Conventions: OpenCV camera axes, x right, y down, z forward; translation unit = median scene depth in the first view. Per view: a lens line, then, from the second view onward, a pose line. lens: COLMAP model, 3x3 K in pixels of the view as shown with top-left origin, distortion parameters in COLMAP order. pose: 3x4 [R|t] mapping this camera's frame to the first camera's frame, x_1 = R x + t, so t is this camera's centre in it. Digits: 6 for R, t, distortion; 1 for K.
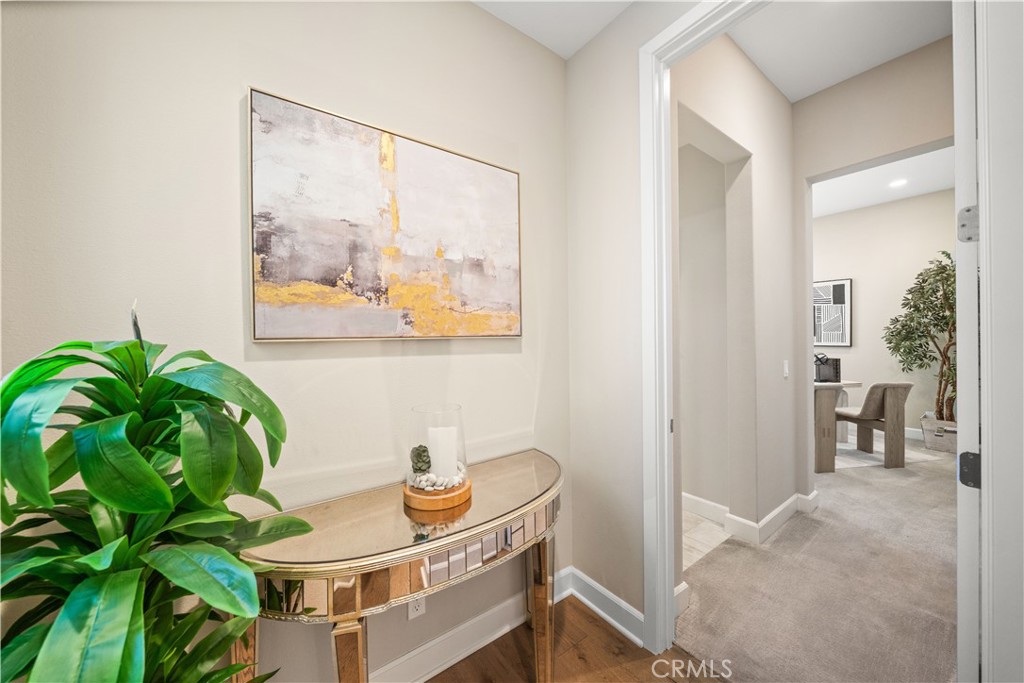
lens RADIAL K [[351.5, 0, 519.4], [0, 351.5, 338.5], [0, 0, 1]] dist [0.000062, -0.000045]
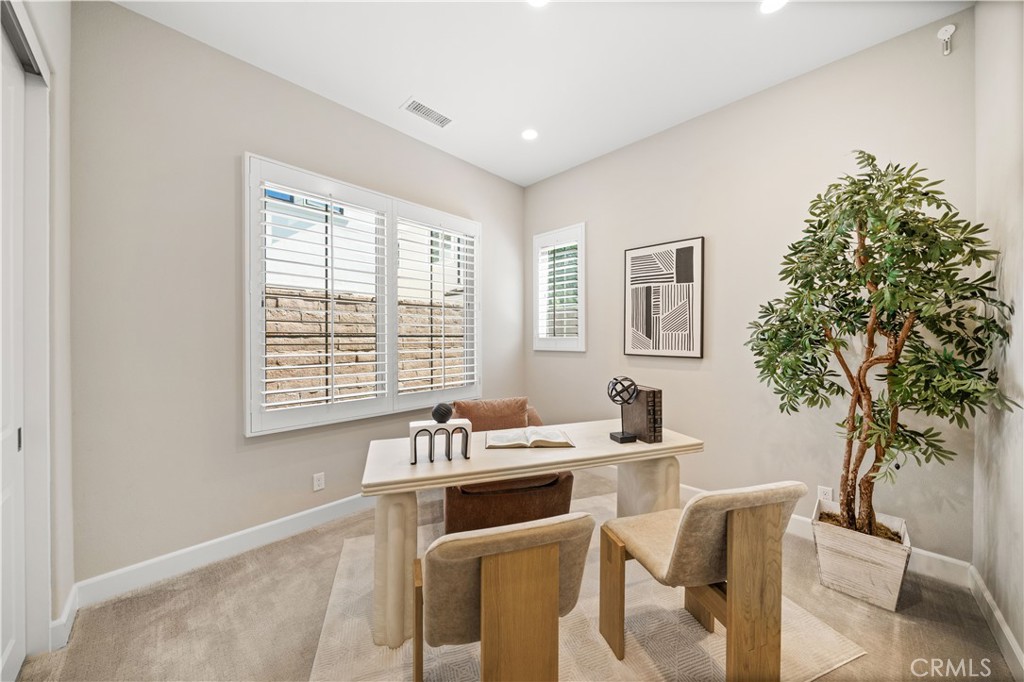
lens RADIAL K [[351.5, 0, 502.6], [0, 351.5, 340.1], [0, 0, 1]] dist [0.000062, -0.000045]
pose [[0.988022, 0.005585, 0.154210, 0.644814], [-0.006796, 0.999950, 0.007324, -0.009284], [-0.154161, -0.008285, 0.988011, 0.588588]]
